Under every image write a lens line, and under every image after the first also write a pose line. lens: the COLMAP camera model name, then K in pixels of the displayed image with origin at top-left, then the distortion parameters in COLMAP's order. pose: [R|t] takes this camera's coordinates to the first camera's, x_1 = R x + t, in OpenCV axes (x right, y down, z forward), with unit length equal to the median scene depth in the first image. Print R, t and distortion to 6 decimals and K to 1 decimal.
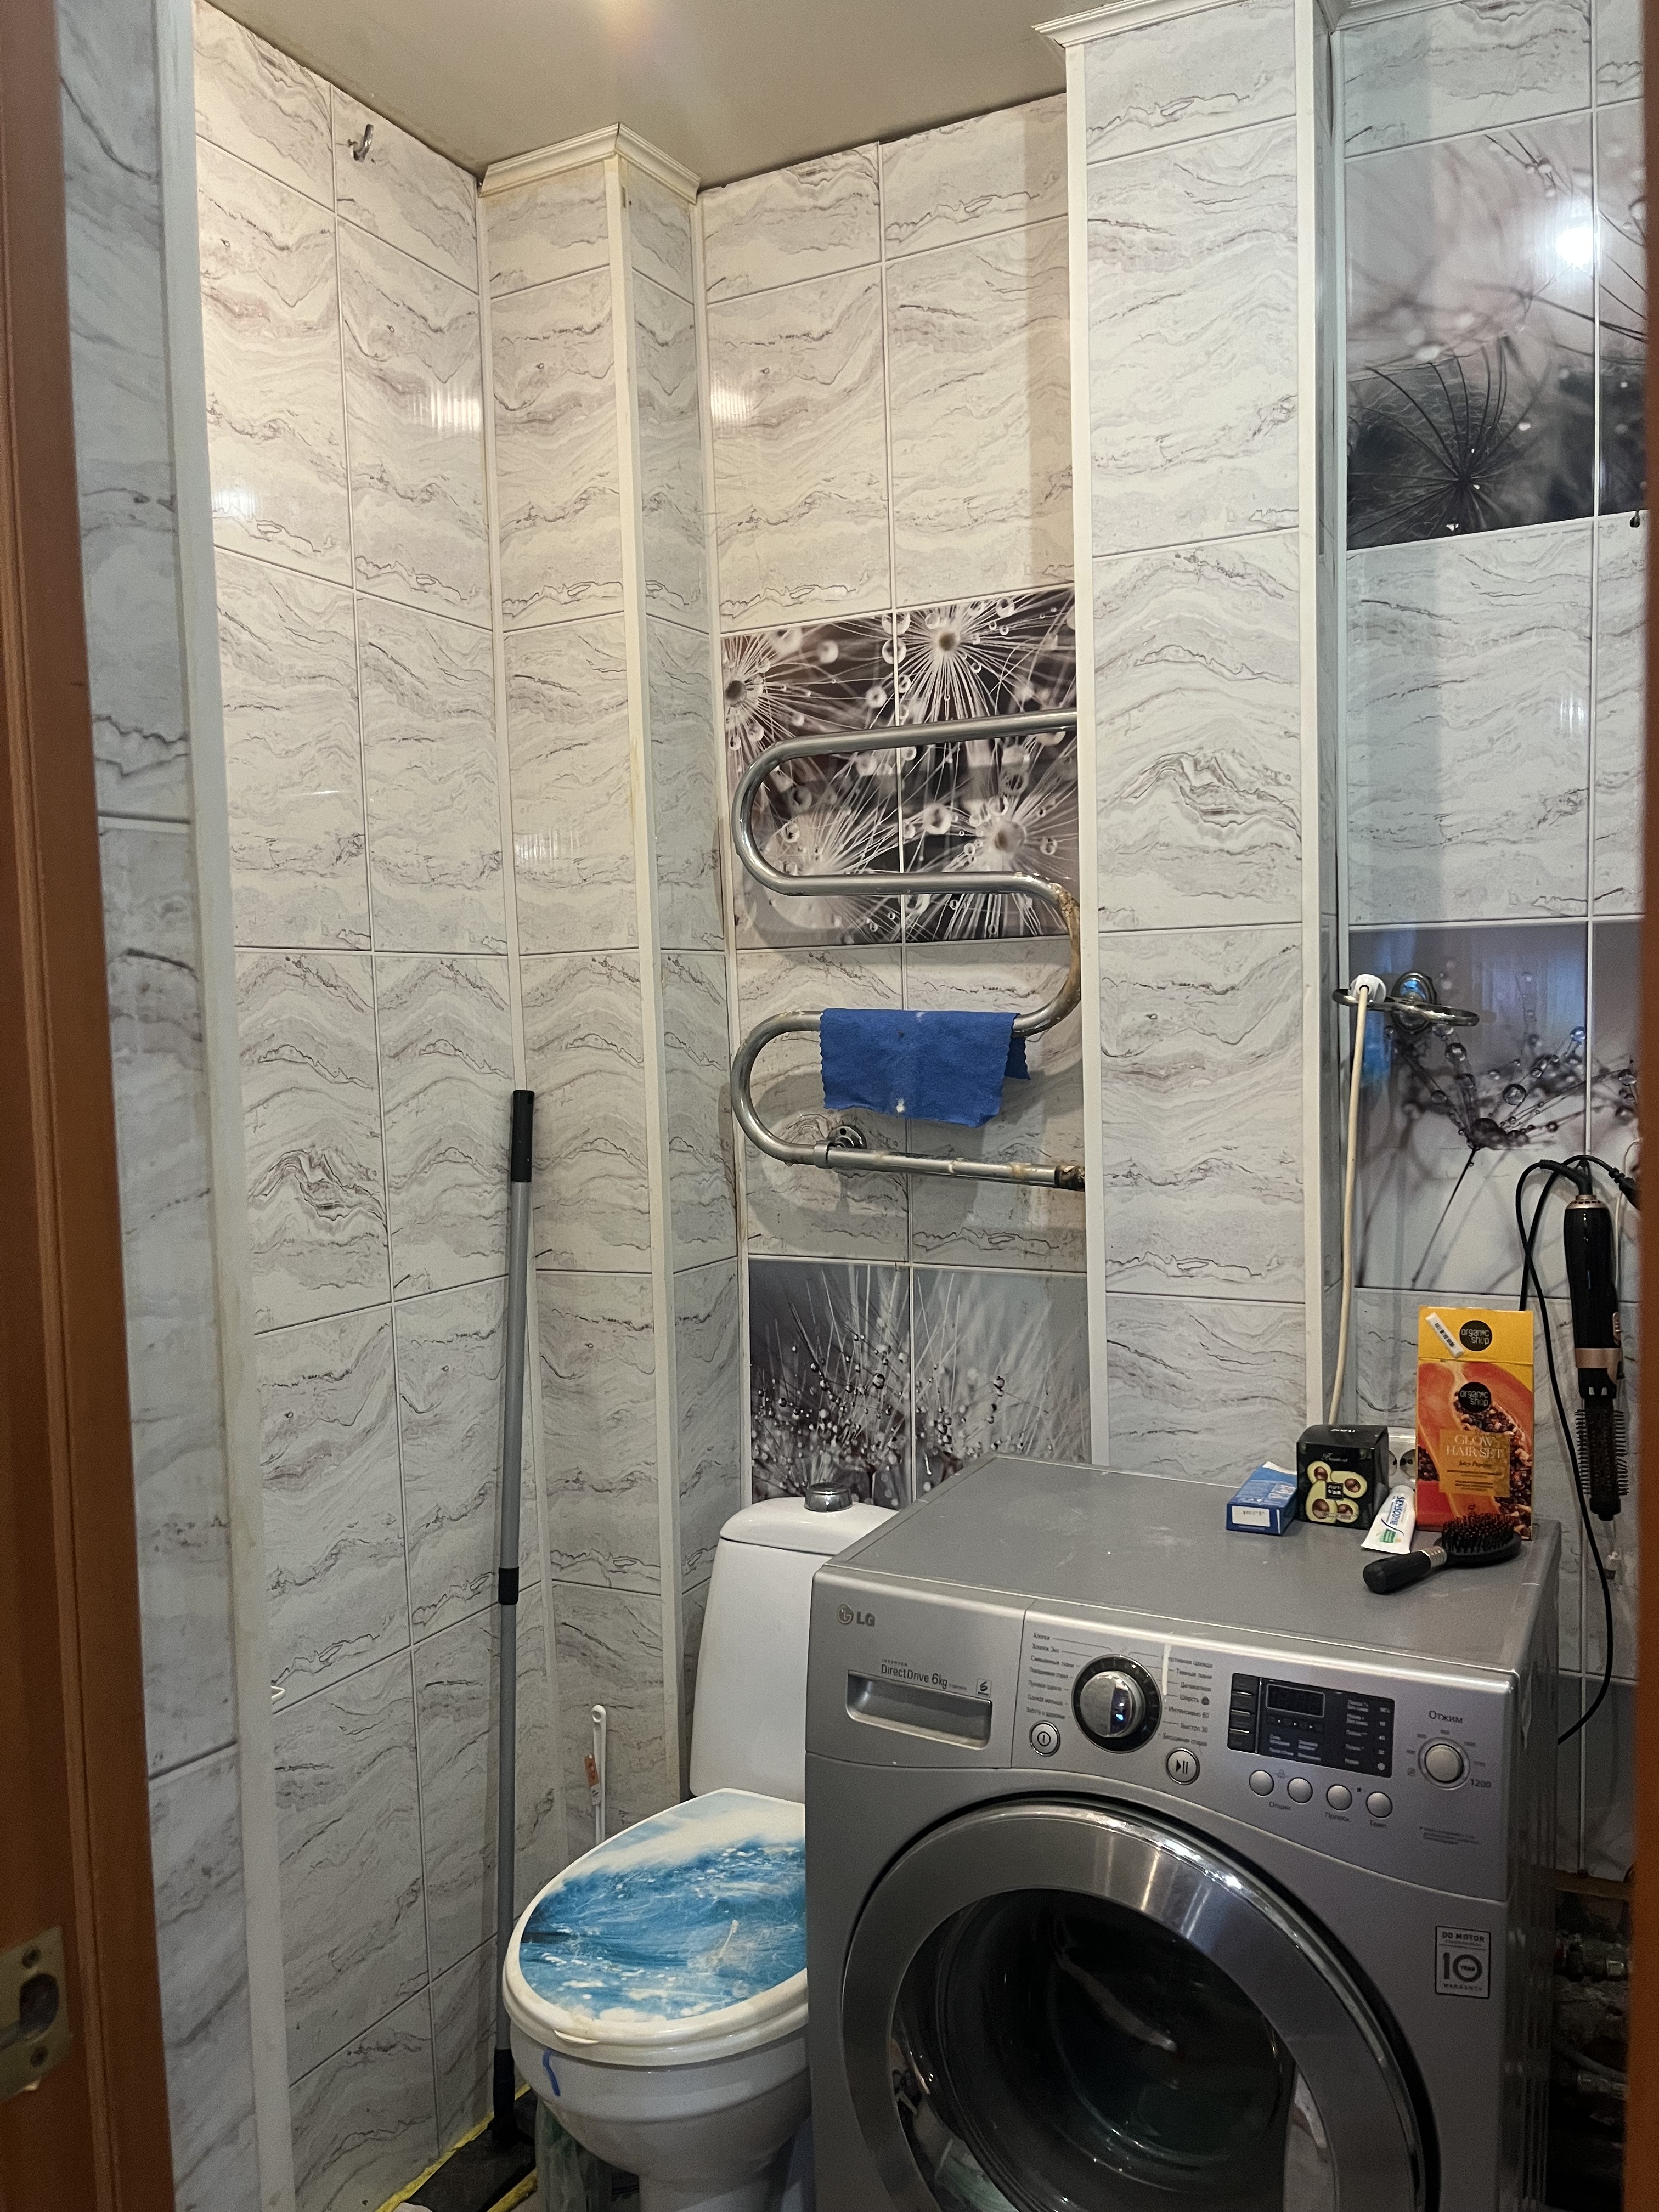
lens RADIAL K [[1647.1, 0, 826.3], [0, 1647.1, 1108.2], [0, 0, 1]] dist [0.036272, -0.063171]
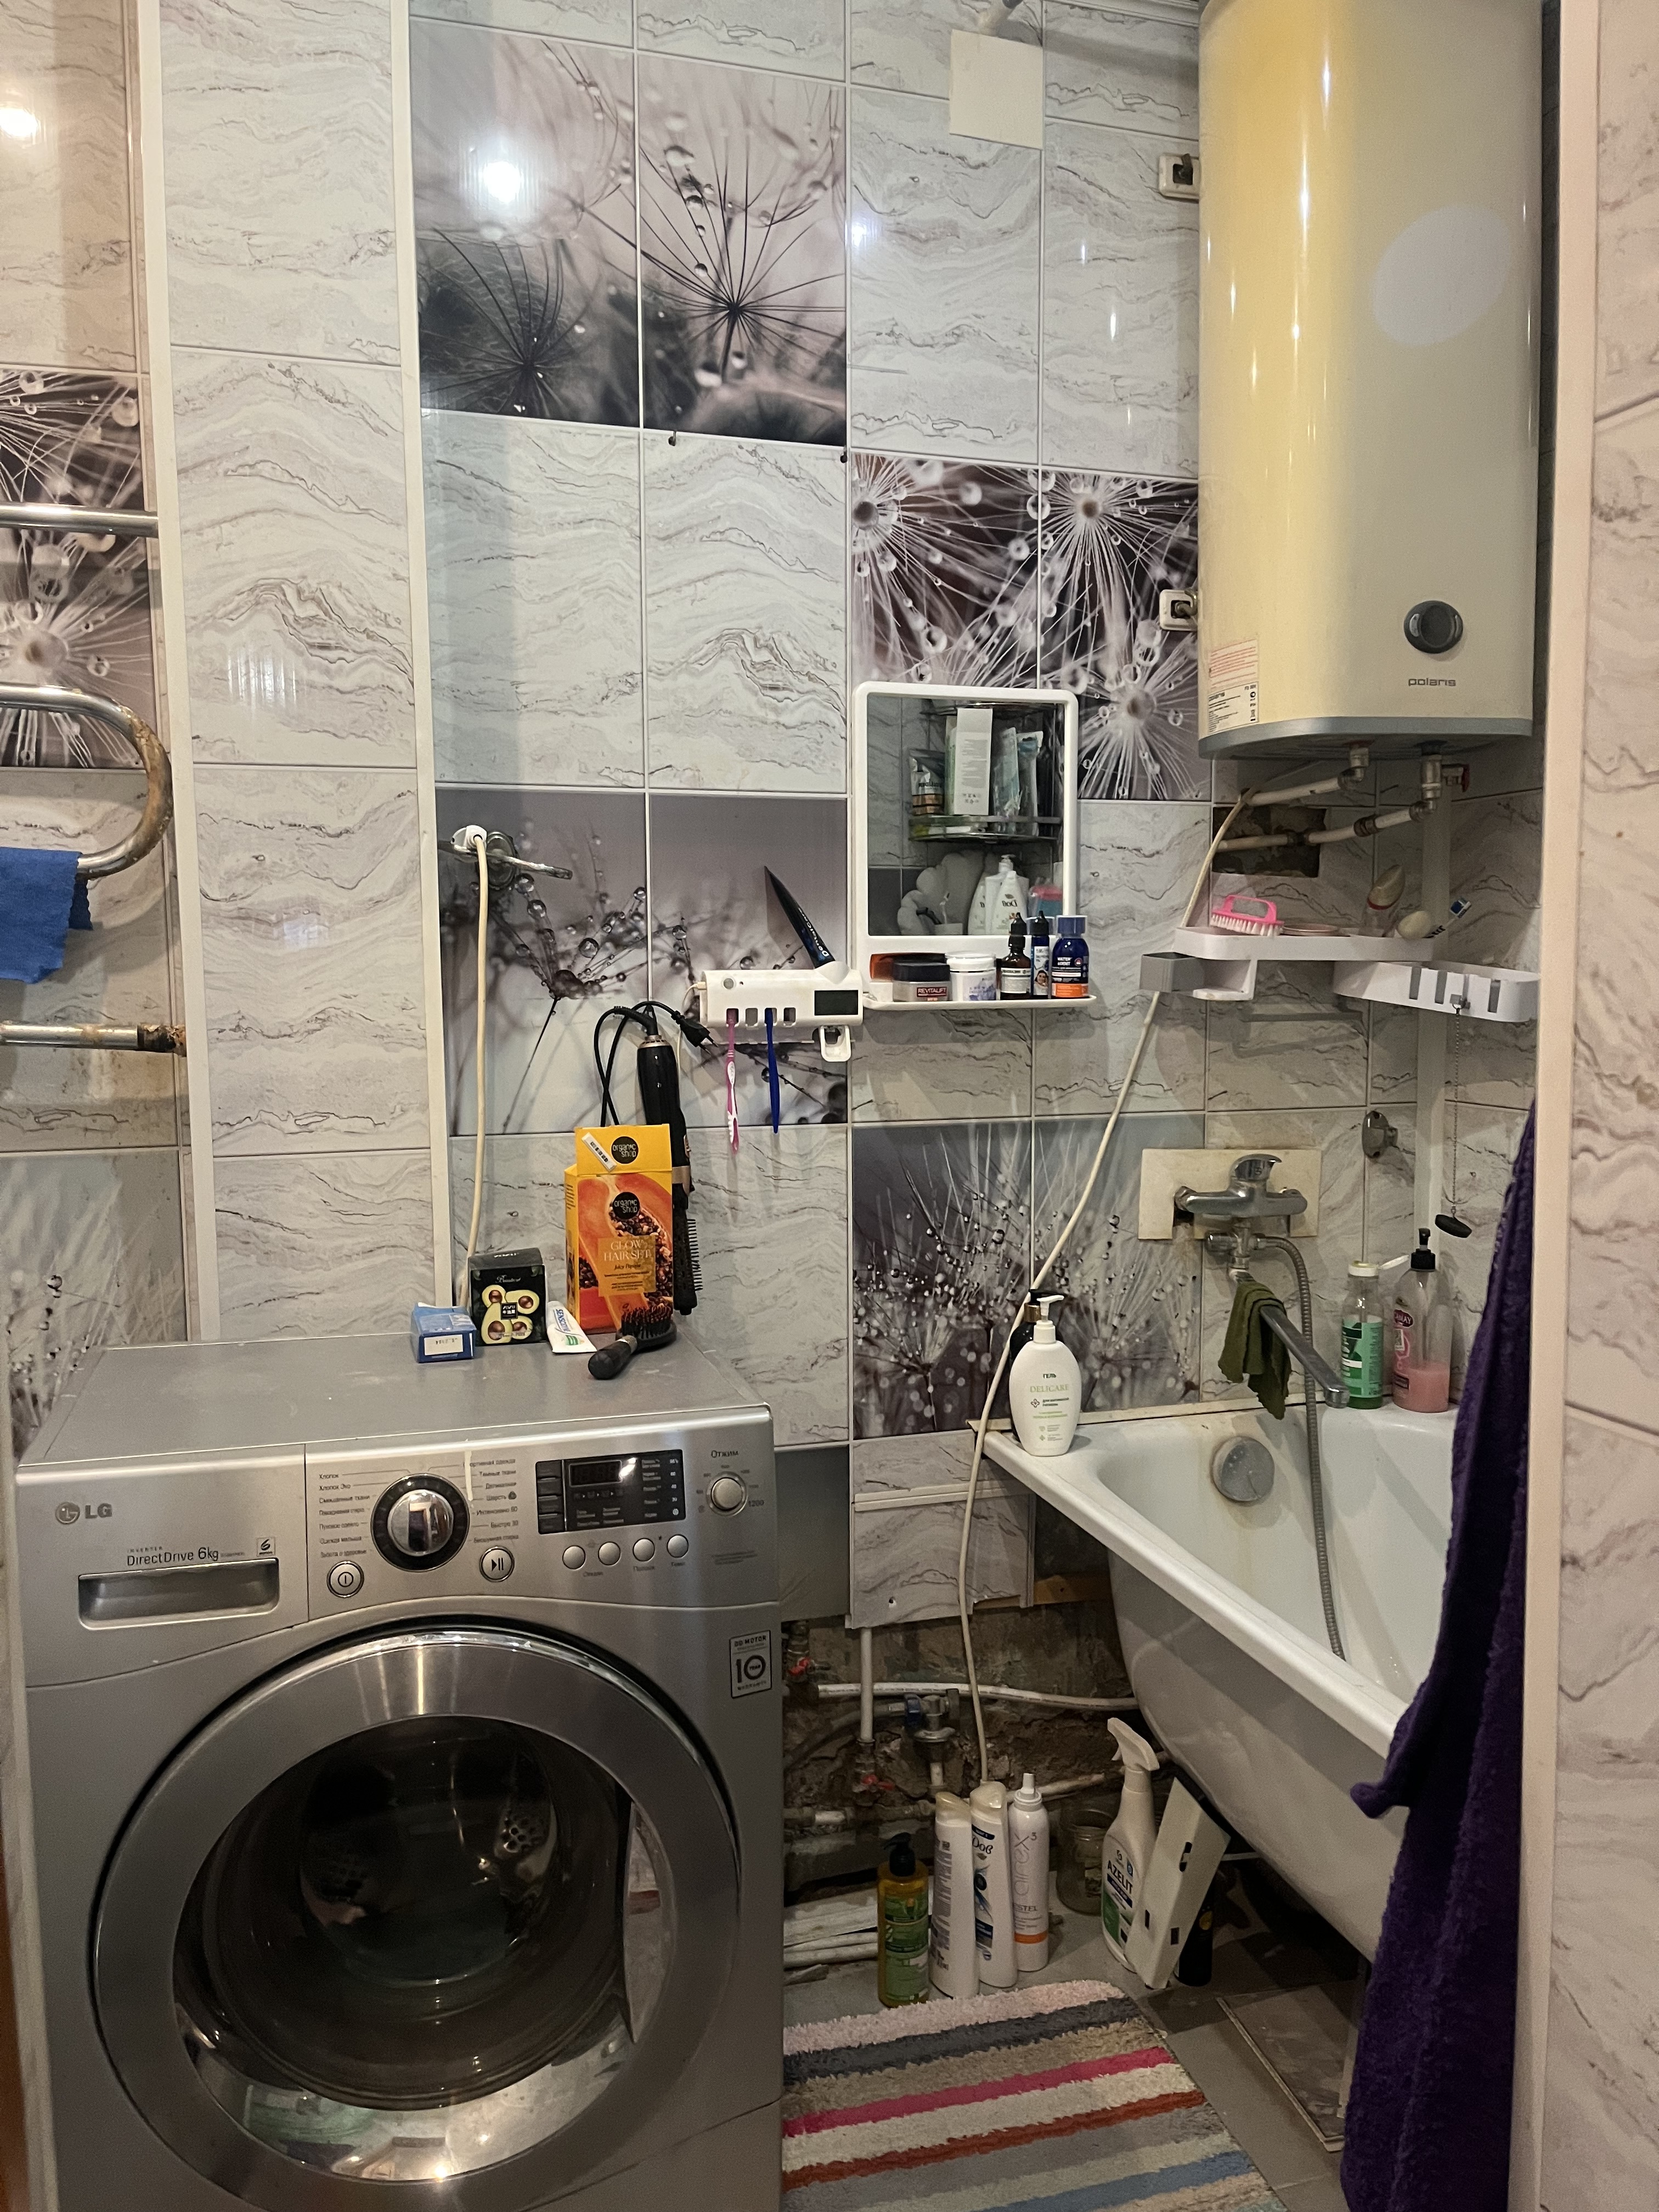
lens RADIAL K [[1647.1, 0, 838.9], [0, 1647.1, 1111.0], [0, 0, 1]] dist [0.036272, -0.063171]
pose [[0.722032, -0.045673, 0.690351, -0.225359], [0.030356, 0.998949, 0.034341, 0.067510], [-0.691193, -0.003839, 0.722660, 0.093822]]
